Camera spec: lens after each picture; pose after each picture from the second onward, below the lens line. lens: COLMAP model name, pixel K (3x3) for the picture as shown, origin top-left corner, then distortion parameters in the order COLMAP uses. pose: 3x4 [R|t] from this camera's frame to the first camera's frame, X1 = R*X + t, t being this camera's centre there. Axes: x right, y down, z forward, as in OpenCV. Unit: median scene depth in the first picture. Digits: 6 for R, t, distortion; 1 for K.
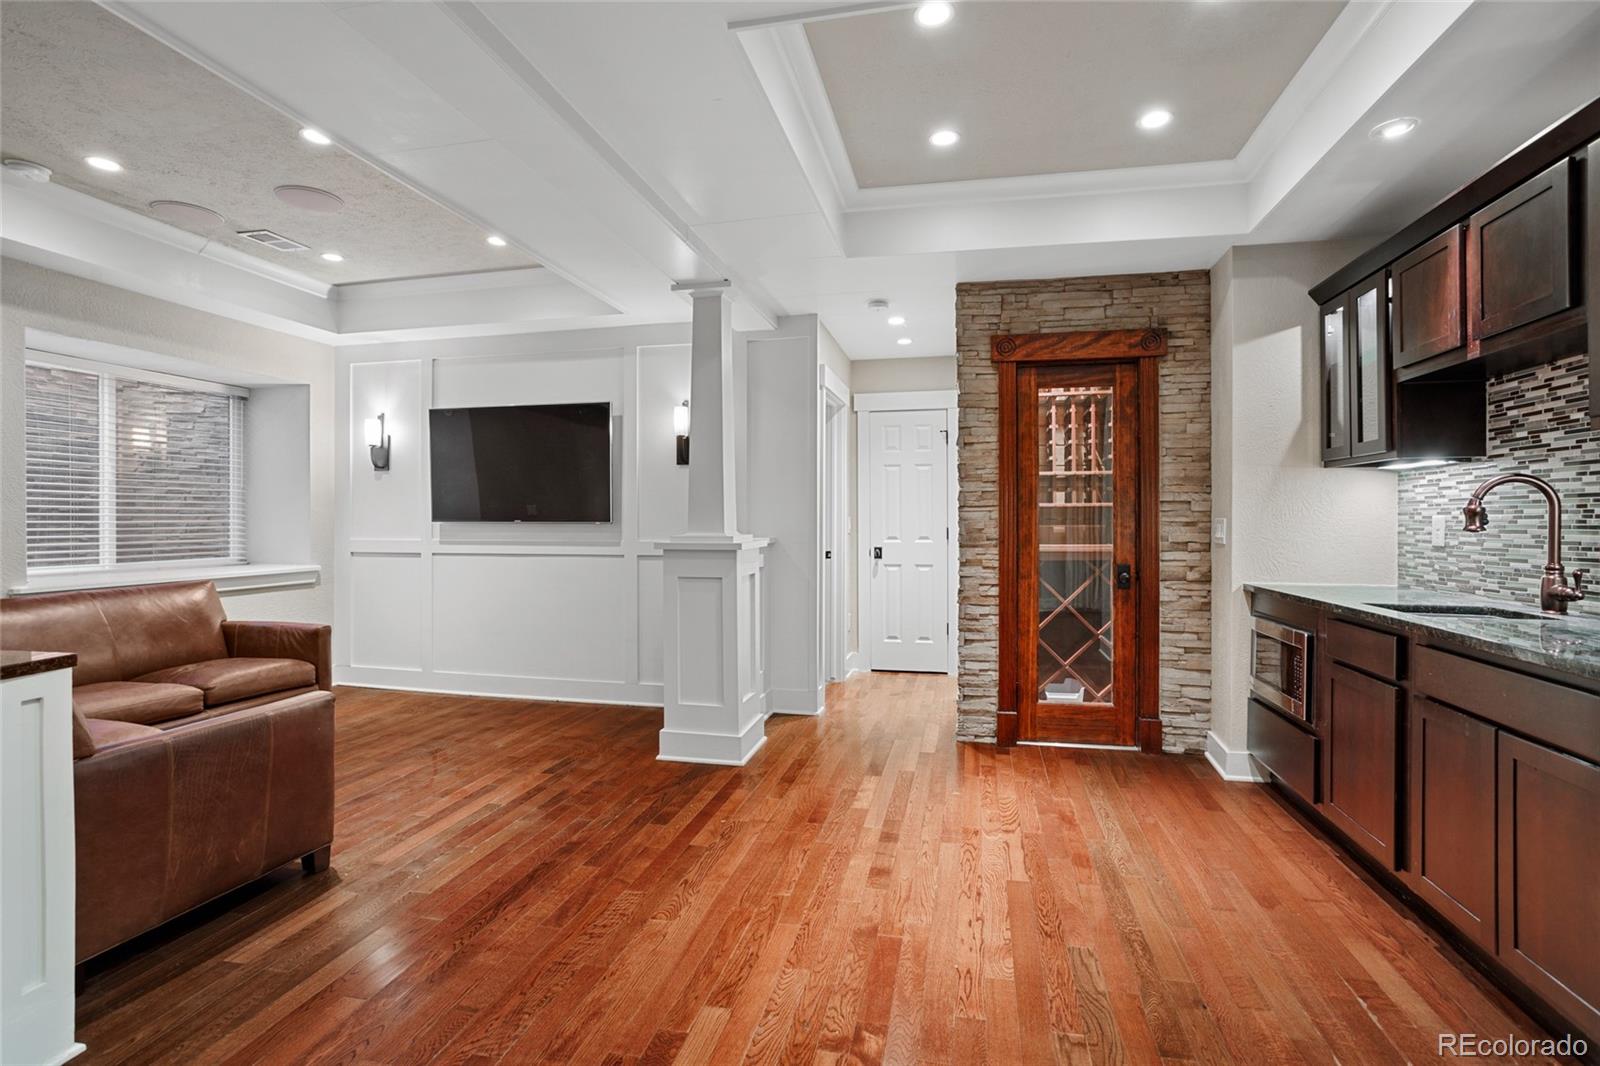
lens RADIAL K [[774.6, 0, 803.8], [0, 774.6, 520.4], [0, 0, 1]] dist [-0.060415, 0.040835]
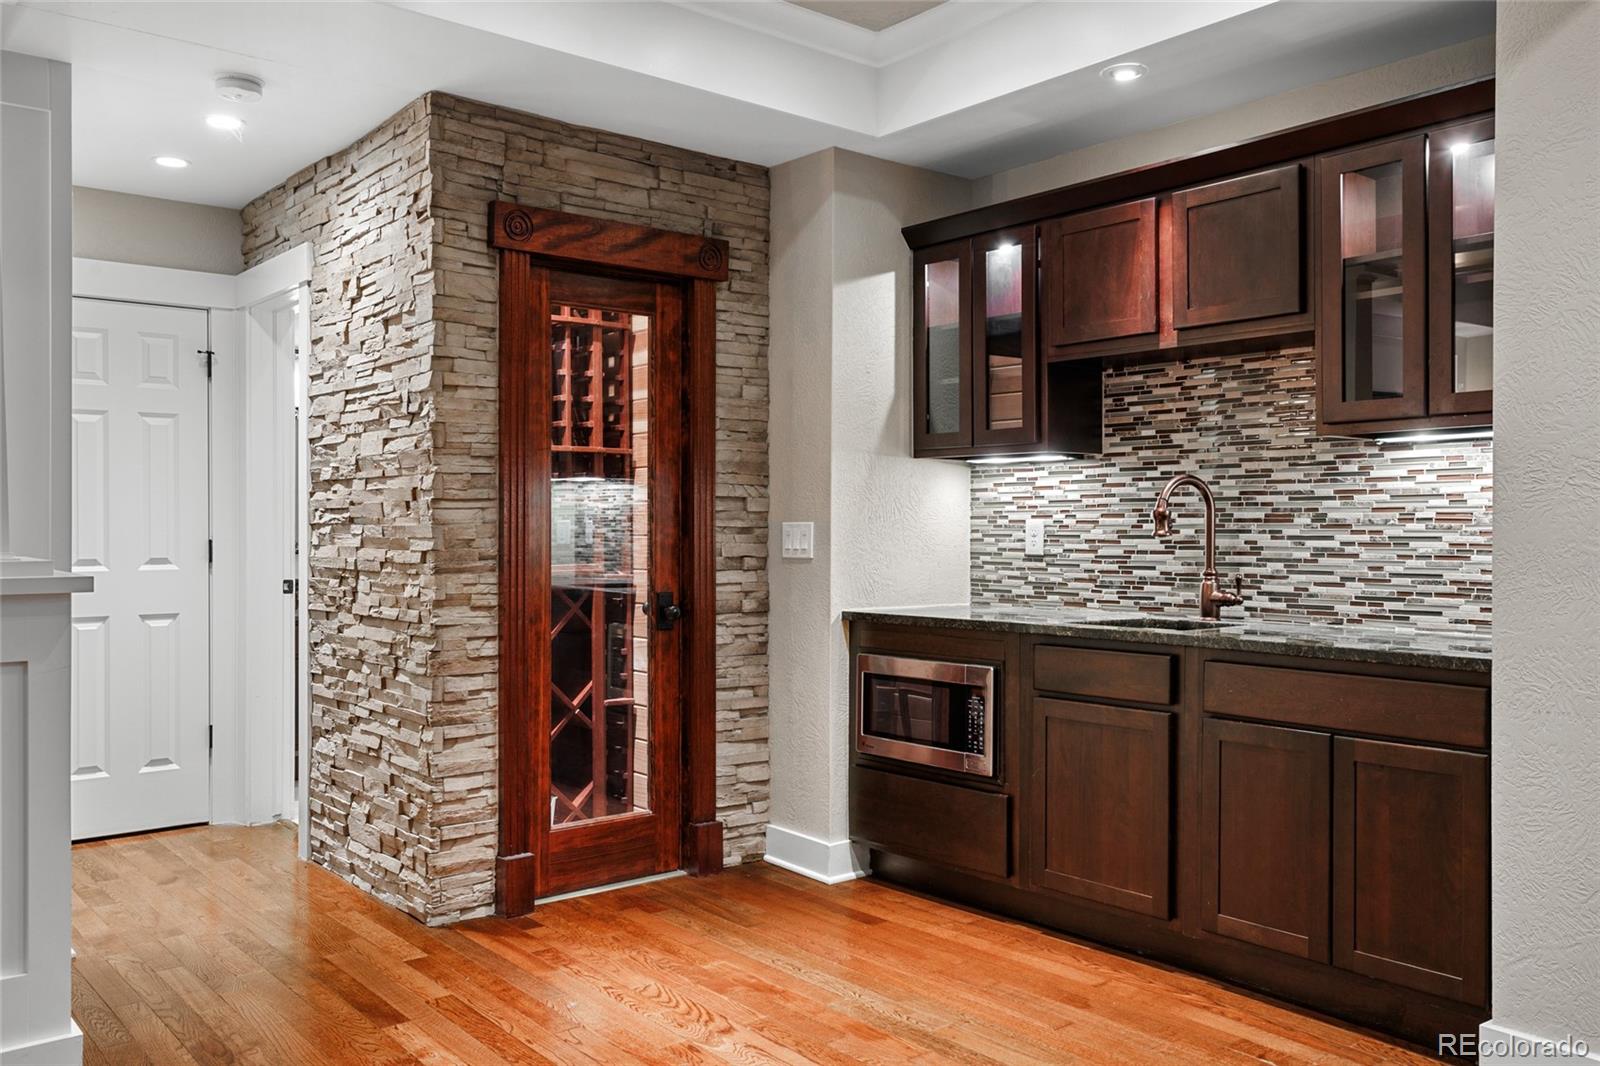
lens RADIAL K [[1302.5, 0, 800.0], [0, 1302.5, 533.0], [0, 0, 1]] dist [0.006729, 0.008597]
pose [[0.613043, -0.003080, 0.790043, -0.428711], [0.000455, 0.999994, 0.003545, 0.003110], [-0.790049, -0.001814, 0.613041, 0.257735]]
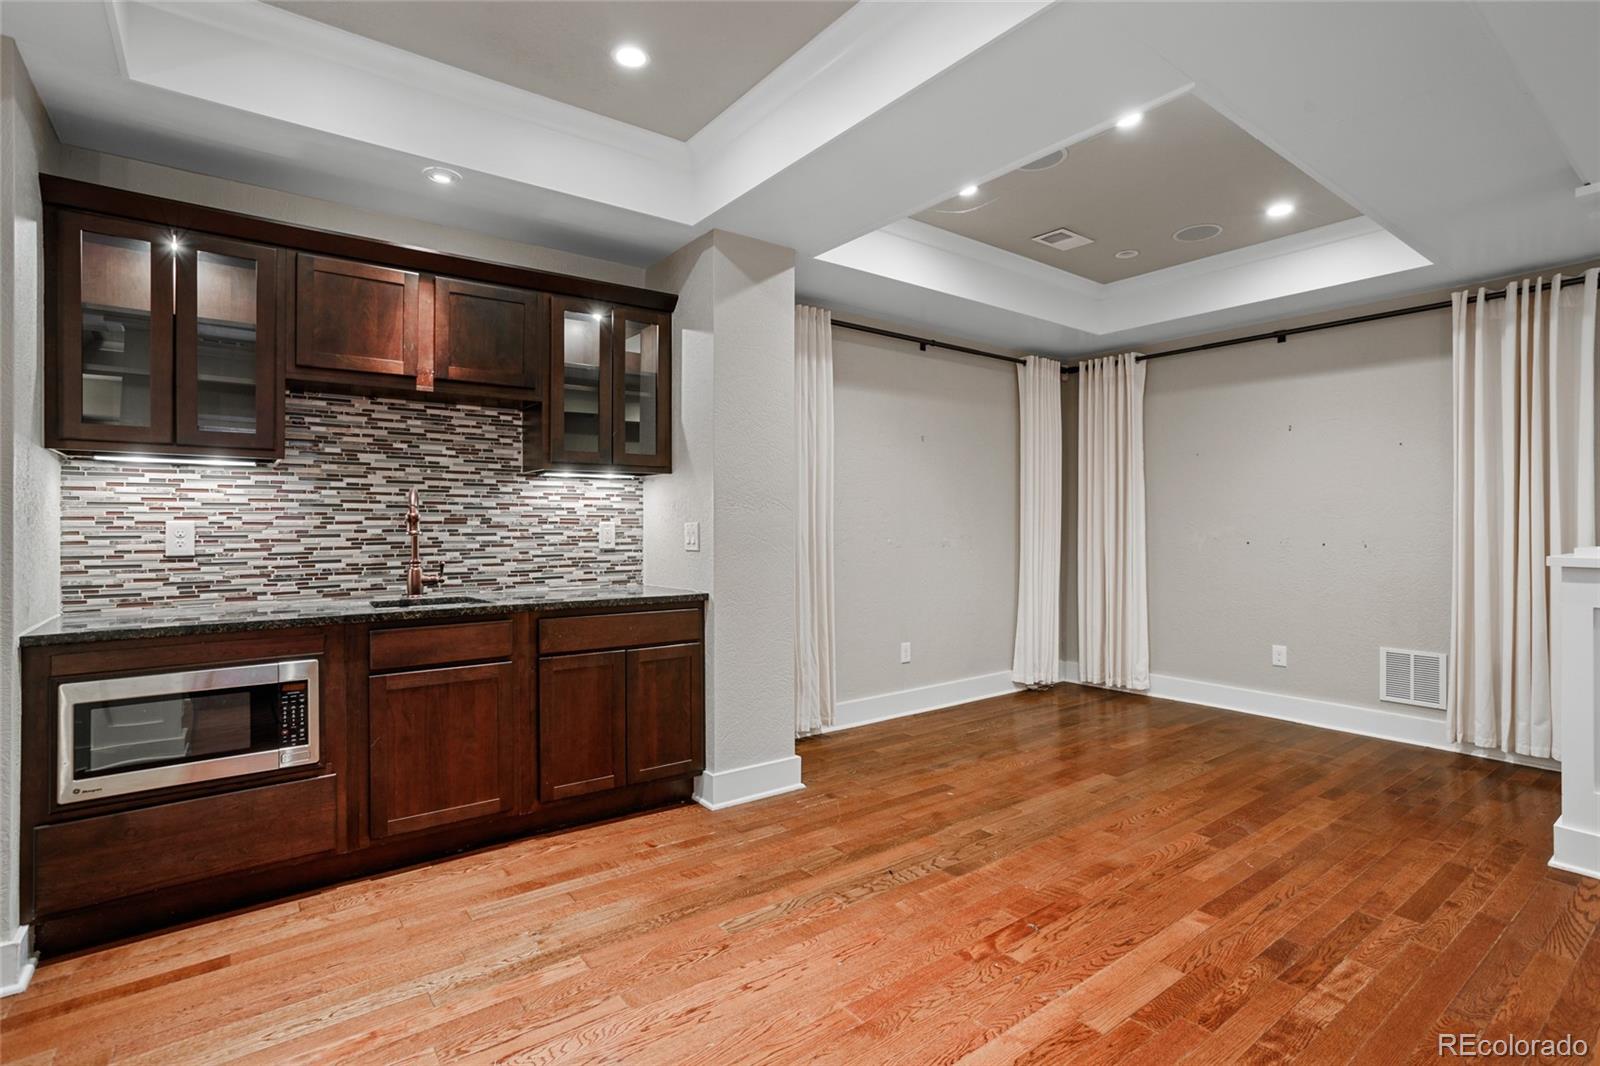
lens RADIAL K [[774.6, 0, 803.8], [0, 774.6, 520.4], [0, 0, 1]] dist [-0.060415, 0.040835]
pose [[-0.764267, 0.006301, 0.644869, -0.241036], [0.003566, 0.999978, -0.005544, 0.000603], [-0.644890, -0.001938, -0.764273, 1.033959]]
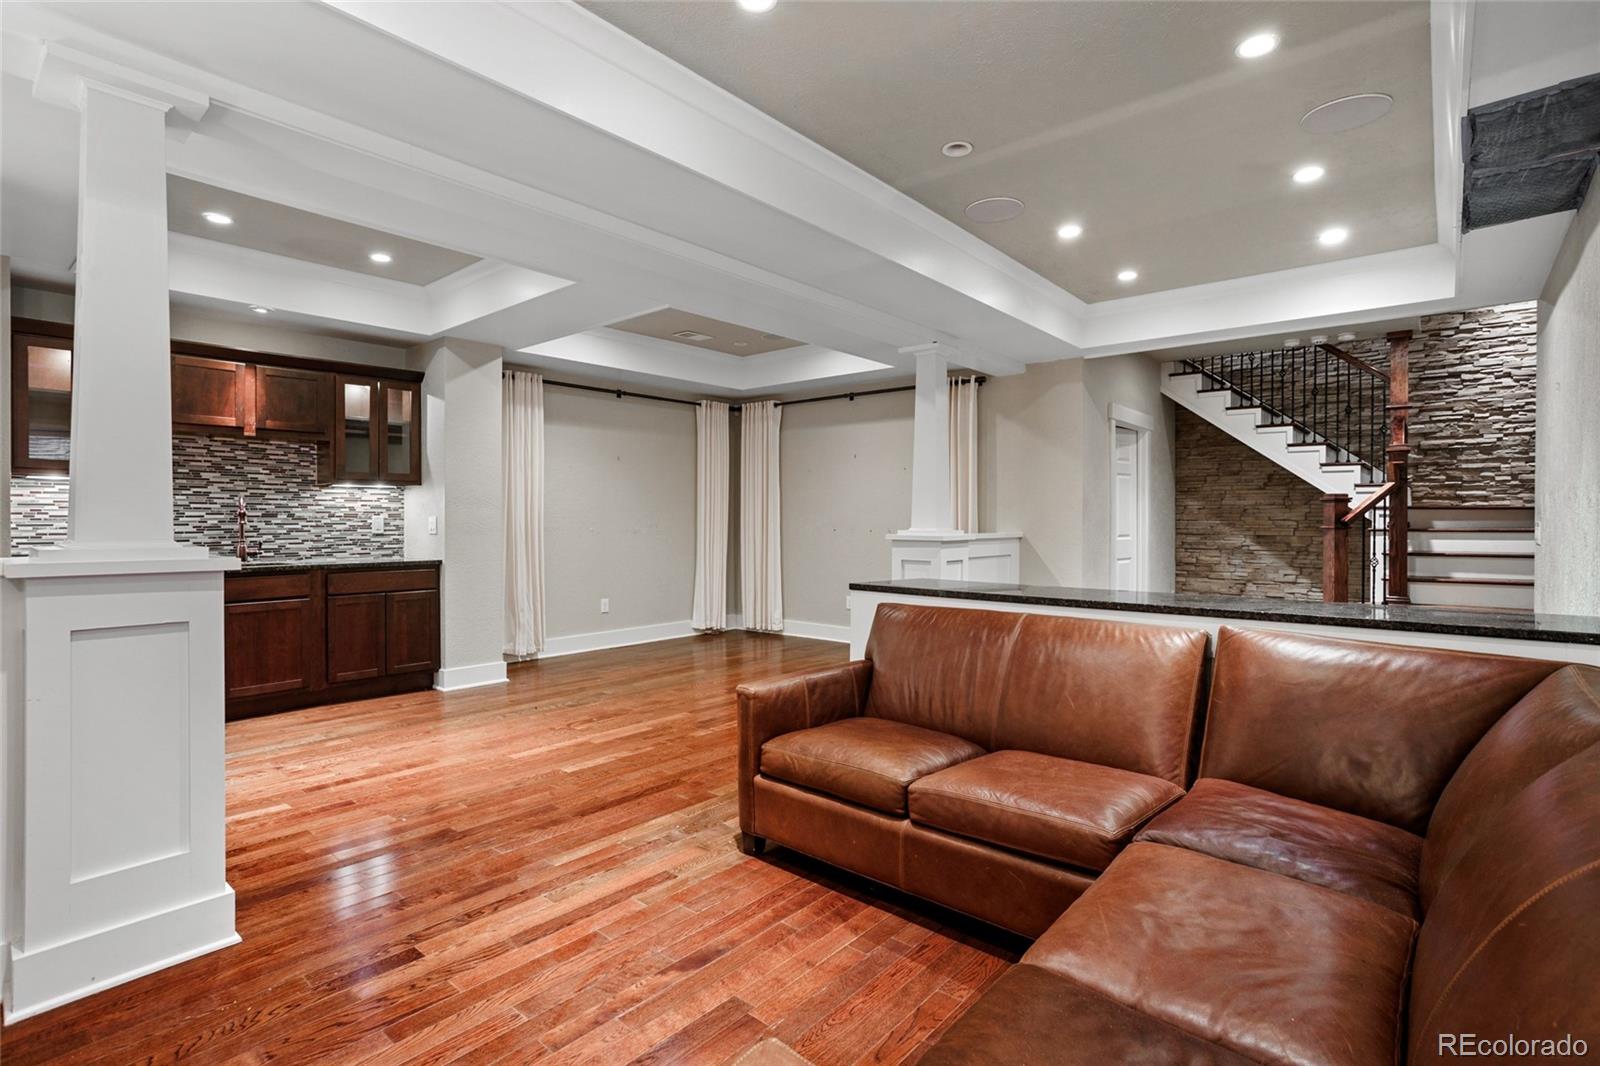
lens RADIAL K [[774.6, 0, 803.8], [0, 774.6, 520.4], [0, 0, 1]] dist [-0.060415, 0.040835]
pose [[-0.884281, -0.000029, 0.466955, -0.874879], [0.002280, 0.999988, 0.004379, 0.000162], [-0.466950, 0.004937, -0.884270, 1.389036]]
